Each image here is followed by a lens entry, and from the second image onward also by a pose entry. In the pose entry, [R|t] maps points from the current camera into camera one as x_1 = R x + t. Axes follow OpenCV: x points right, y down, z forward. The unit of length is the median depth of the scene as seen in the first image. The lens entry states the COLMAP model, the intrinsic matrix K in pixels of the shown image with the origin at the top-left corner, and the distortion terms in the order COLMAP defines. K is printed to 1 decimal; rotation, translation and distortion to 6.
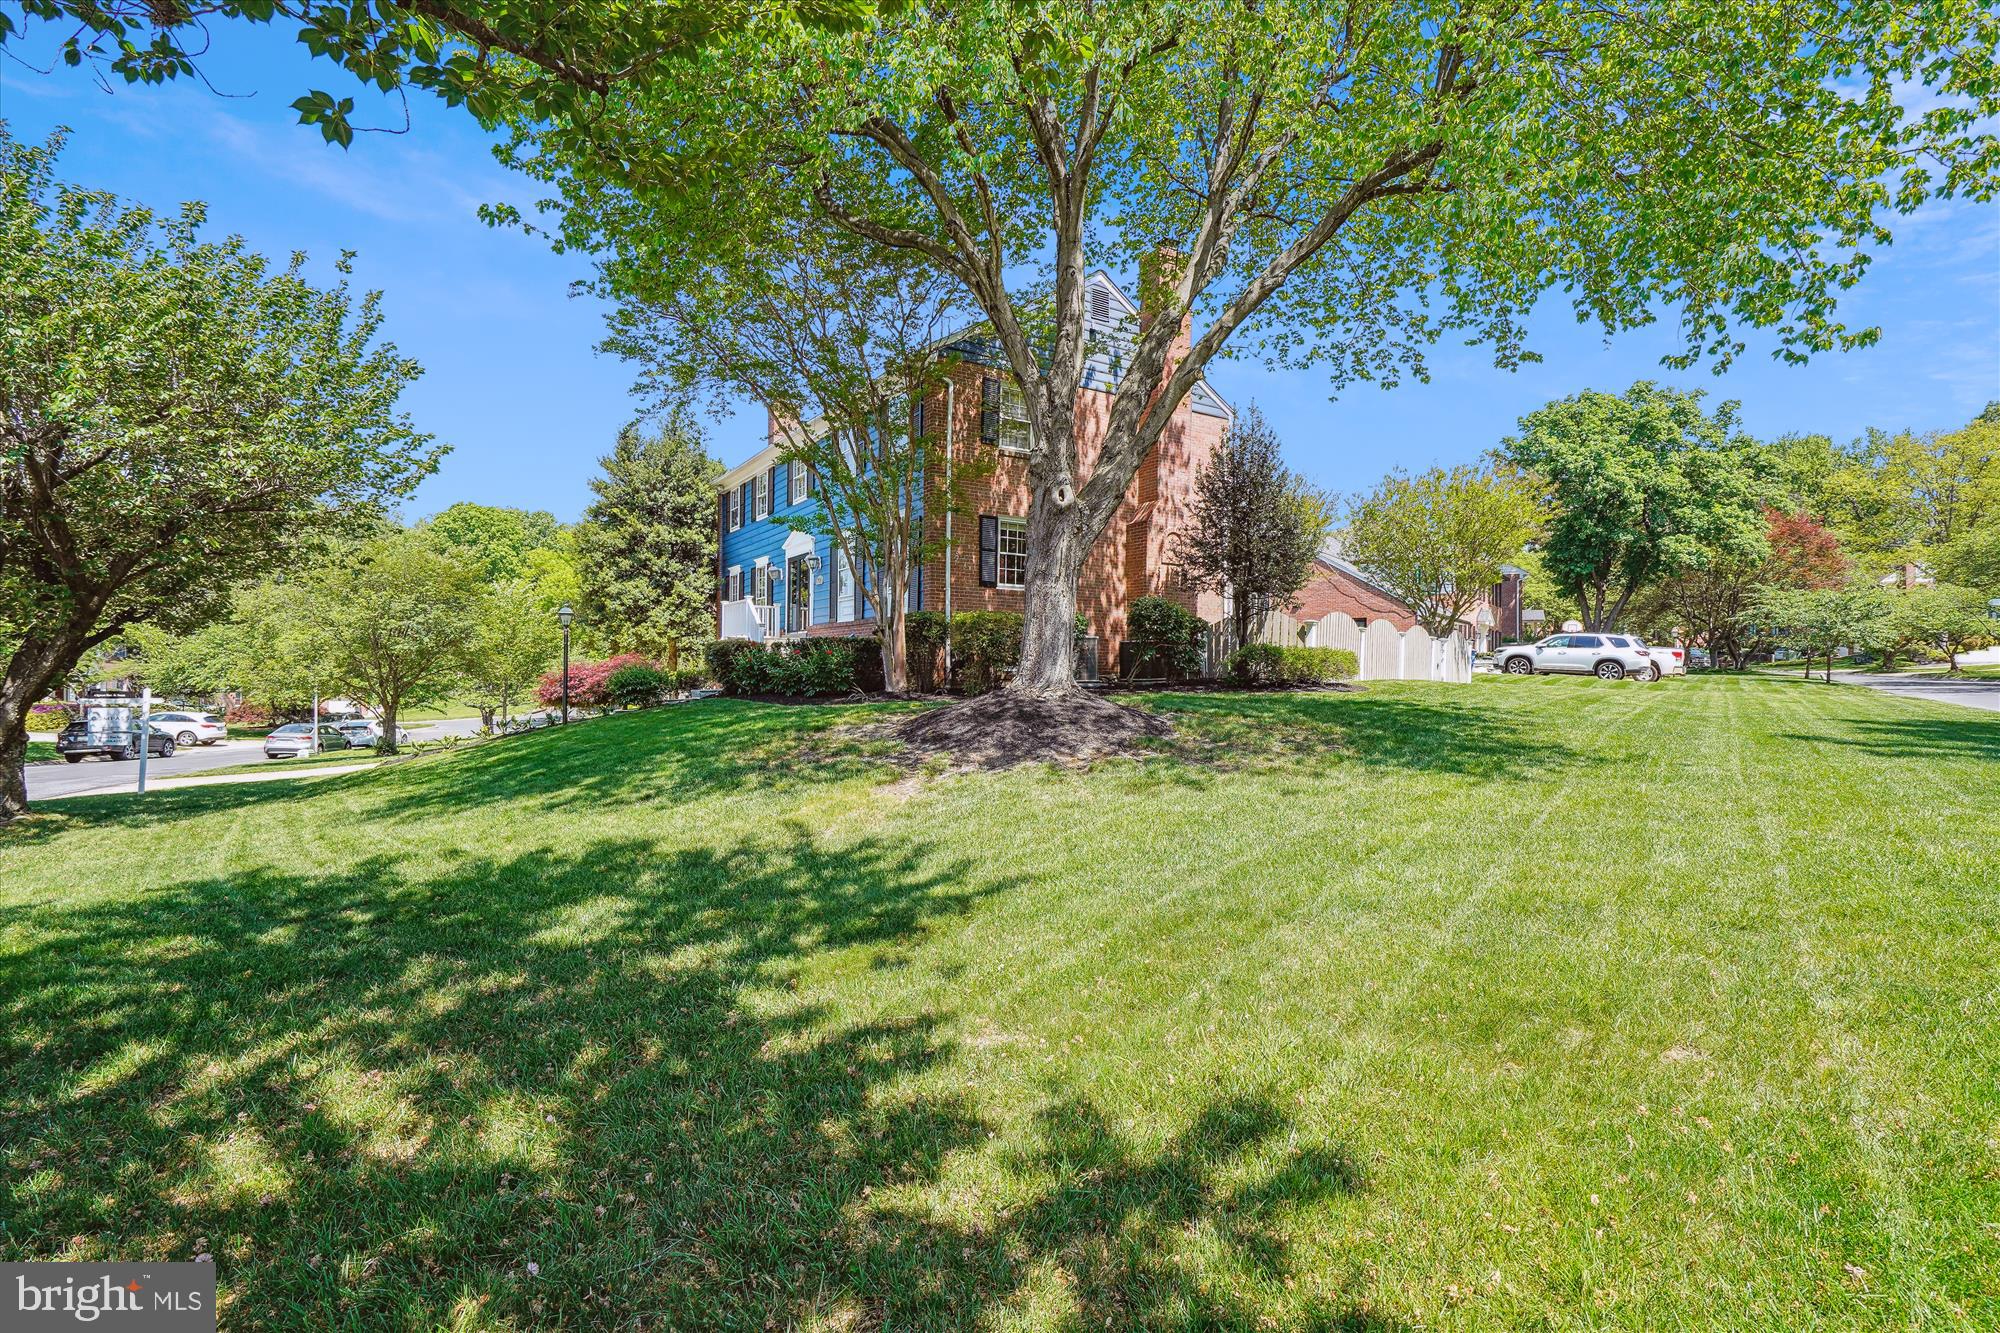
lens RADIAL K [[921.0, 0, 997.0], [0, 921.0, 660.3], [0, 0, 1]] dist [-0.001285, 0.000061]
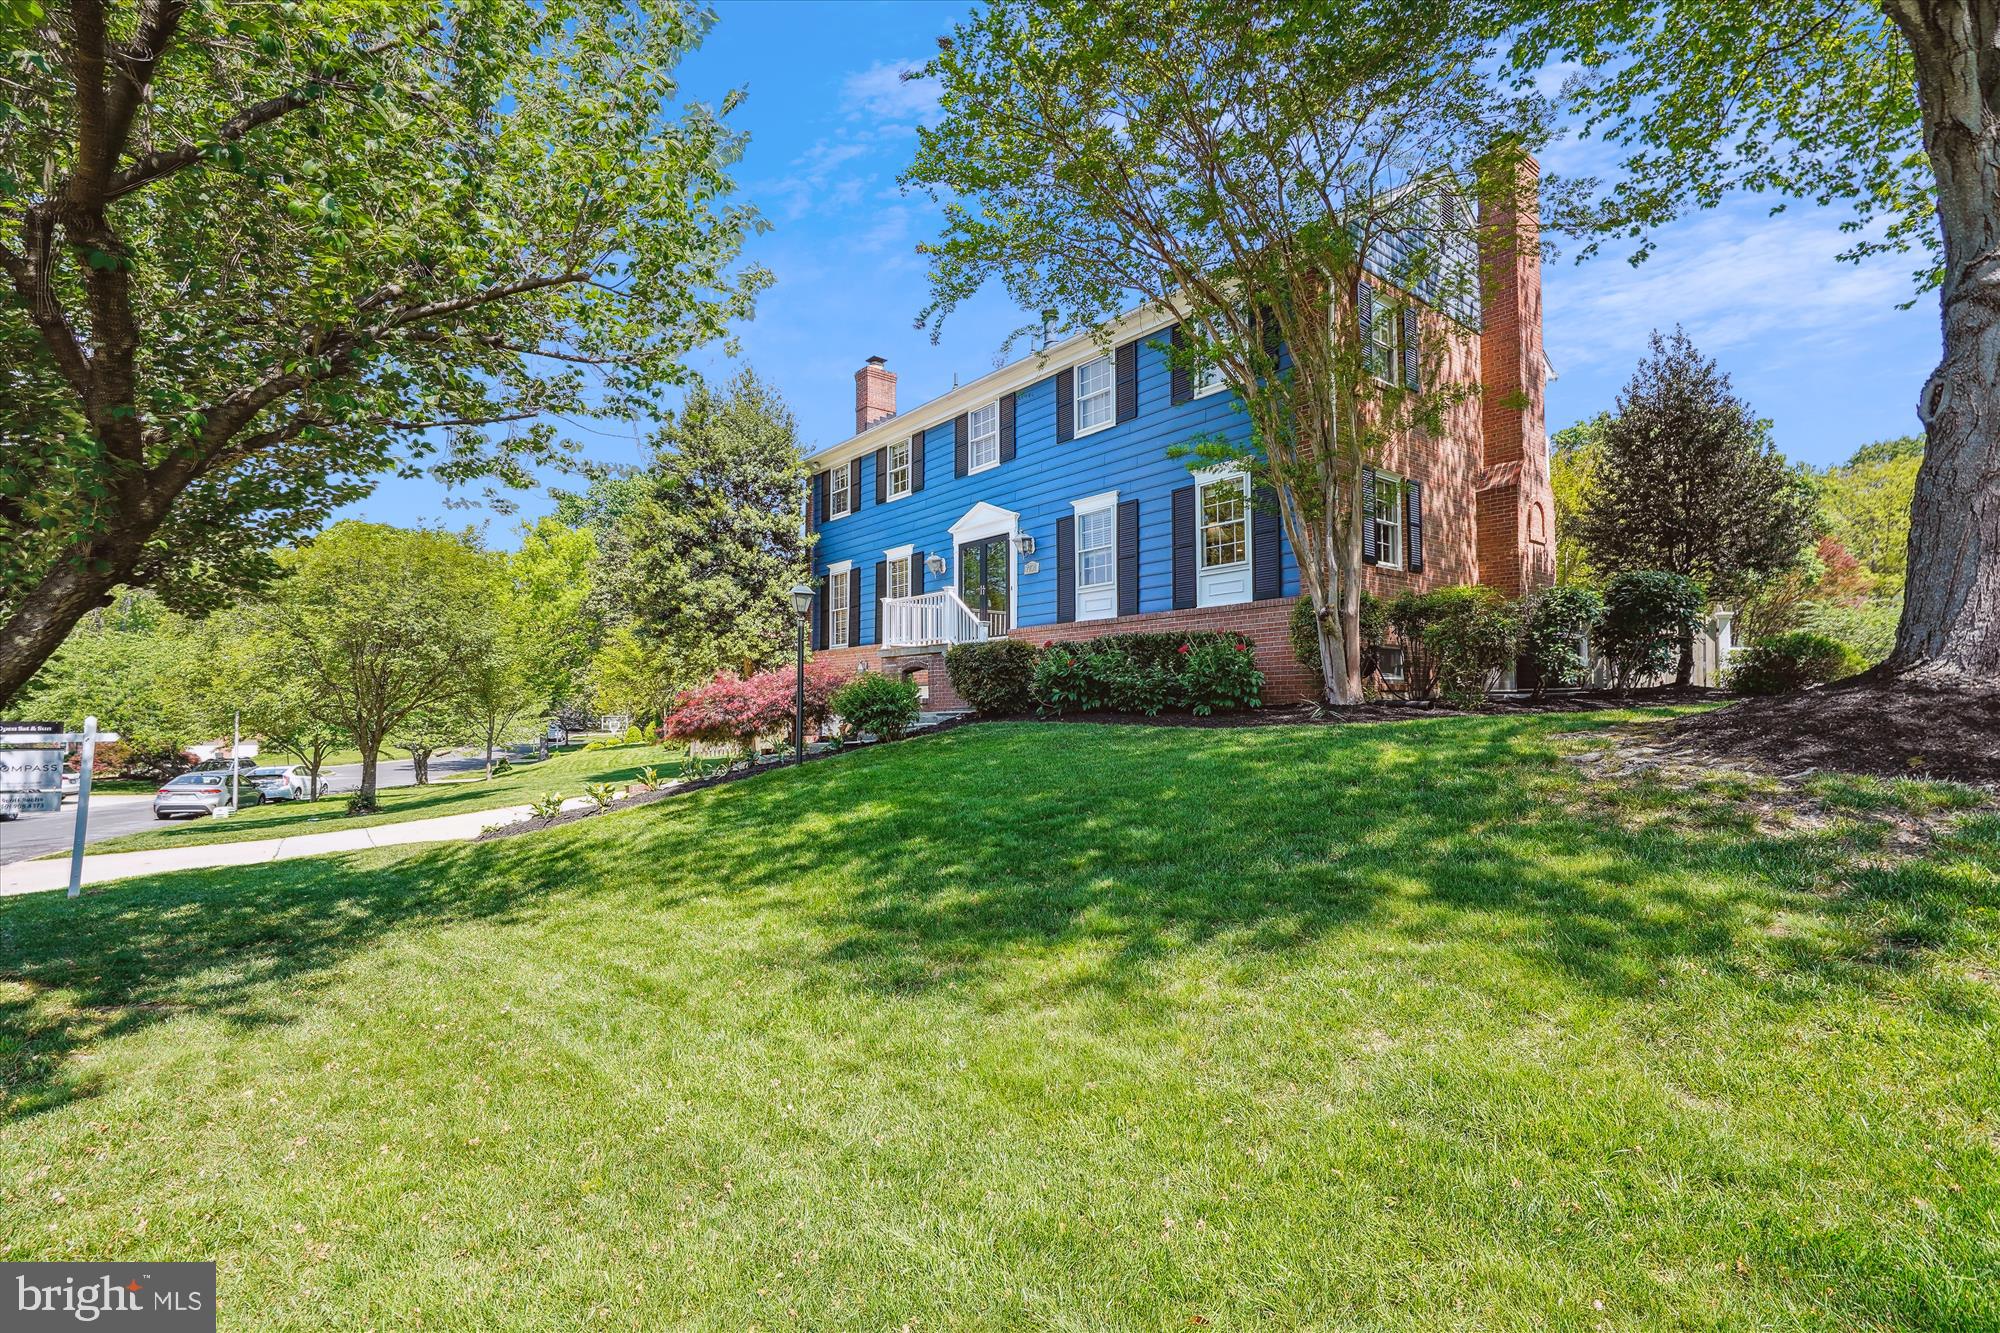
lens RADIAL K [[921.0, 0, 997.0], [0, 921.0, 660.3], [0, 0, 1]] dist [-0.001285, 0.000061]
pose [[0.992784, -0.004658, 0.119827, -0.253106], [0.009248, 0.999244, -0.037774, 0.013527], [-0.119560, 0.038609, 0.992076, 0.207488]]
